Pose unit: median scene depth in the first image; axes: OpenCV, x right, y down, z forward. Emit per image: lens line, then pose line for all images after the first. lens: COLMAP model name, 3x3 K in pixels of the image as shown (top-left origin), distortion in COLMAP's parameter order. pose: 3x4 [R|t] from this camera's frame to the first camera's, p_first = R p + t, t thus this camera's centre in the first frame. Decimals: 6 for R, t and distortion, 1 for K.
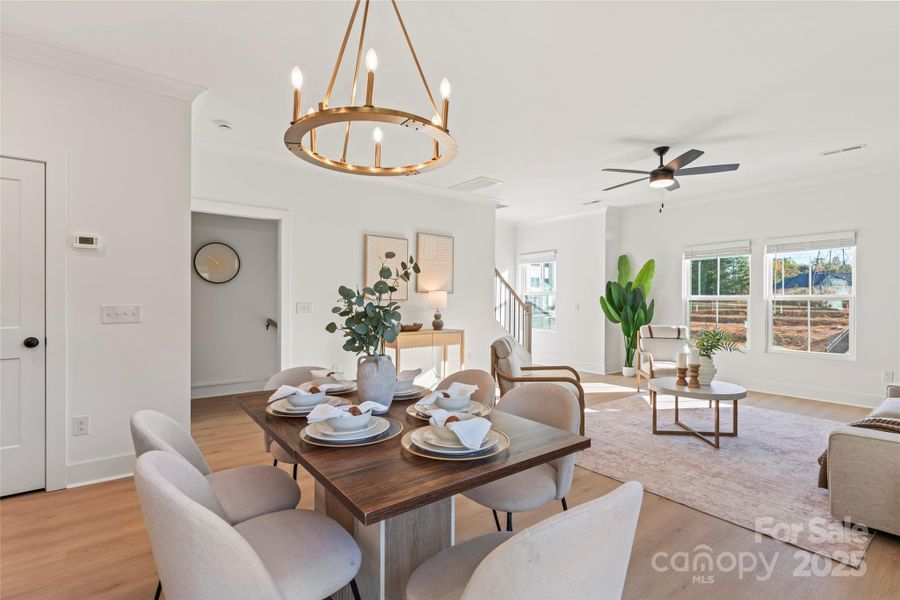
lens RADIAL K [[415.6, 0, 446.8], [0, 415.6, 300.0], [0, 0, 1]] dist [-0.002366, -0.000153]
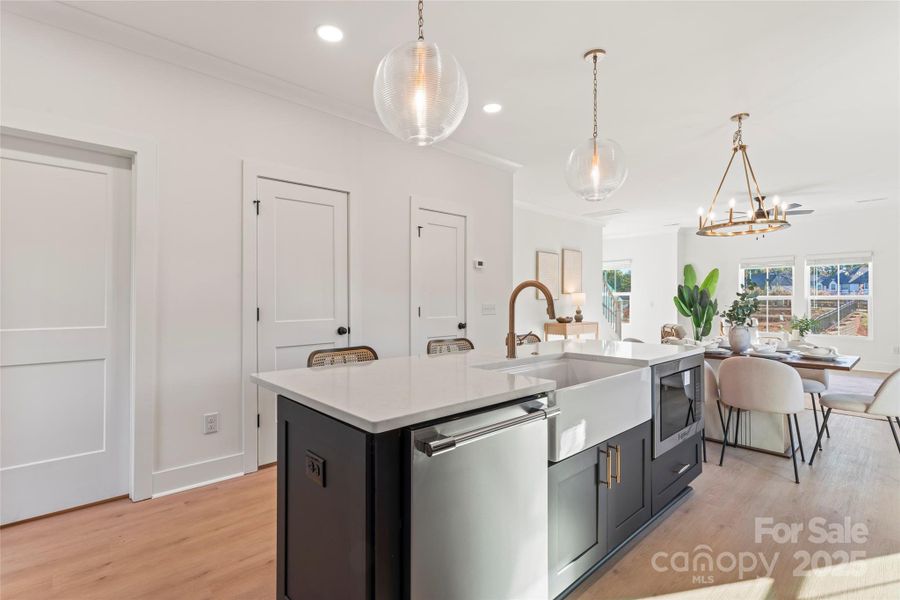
lens RADIAL K [[423.3, 0, 448.4], [0, 423.3, 298.0], [0, 0, 1]] dist [-0.000720, 0.000247]
pose [[0.996166, -0.001517, 0.087465, -0.573638], [0.001722, 0.999996, -0.002263, -0.002182], [-0.087461, 0.002405, 0.996165, -0.322233]]
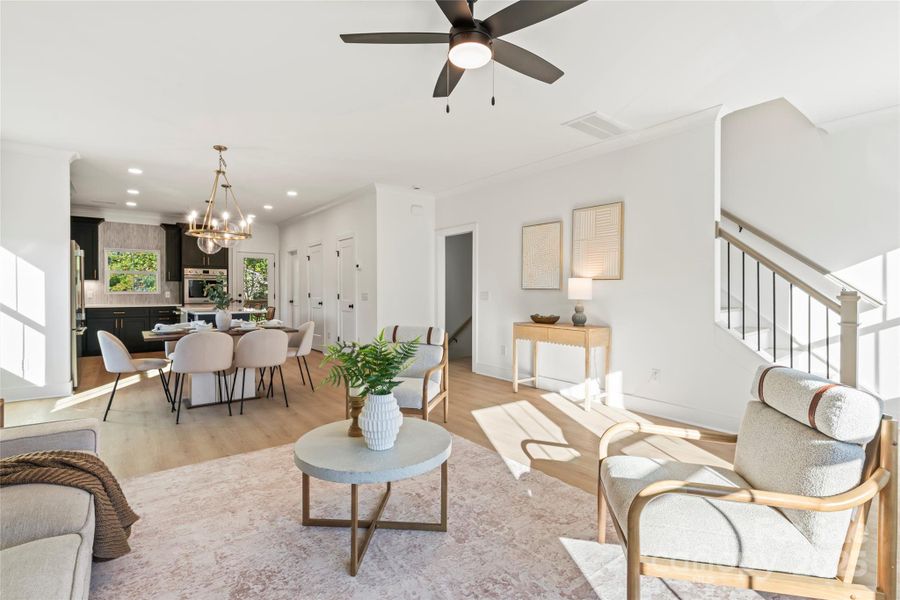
lens RADIAL K [[421.0, 0, 452.3], [0, 421.0, 289.4], [0, 0, 1]] dist [-0.000723, -0.000220]
pose [[0.014659, -0.006652, -0.999870, 0.818241], [0.000295, 0.999978, -0.006649, 0.006867], [0.999893, -0.000198, 0.014660, 0.770160]]
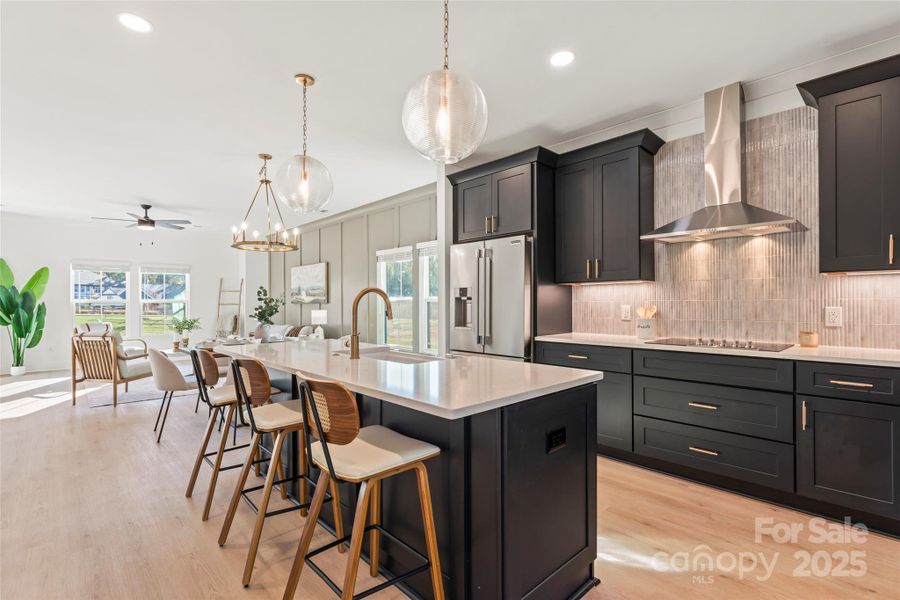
lens RADIAL K [[417.9, 0, 451.0], [0, 417.9, 303.5], [0, 0, 1]] dist [-0.000511, -0.000379]
pose [[-0.110211, -0.003391, 0.993902, -0.918425], [0.000374, 0.999994, 0.003454, -0.002305], [-0.993908, 0.000752, -0.110209, 0.033786]]
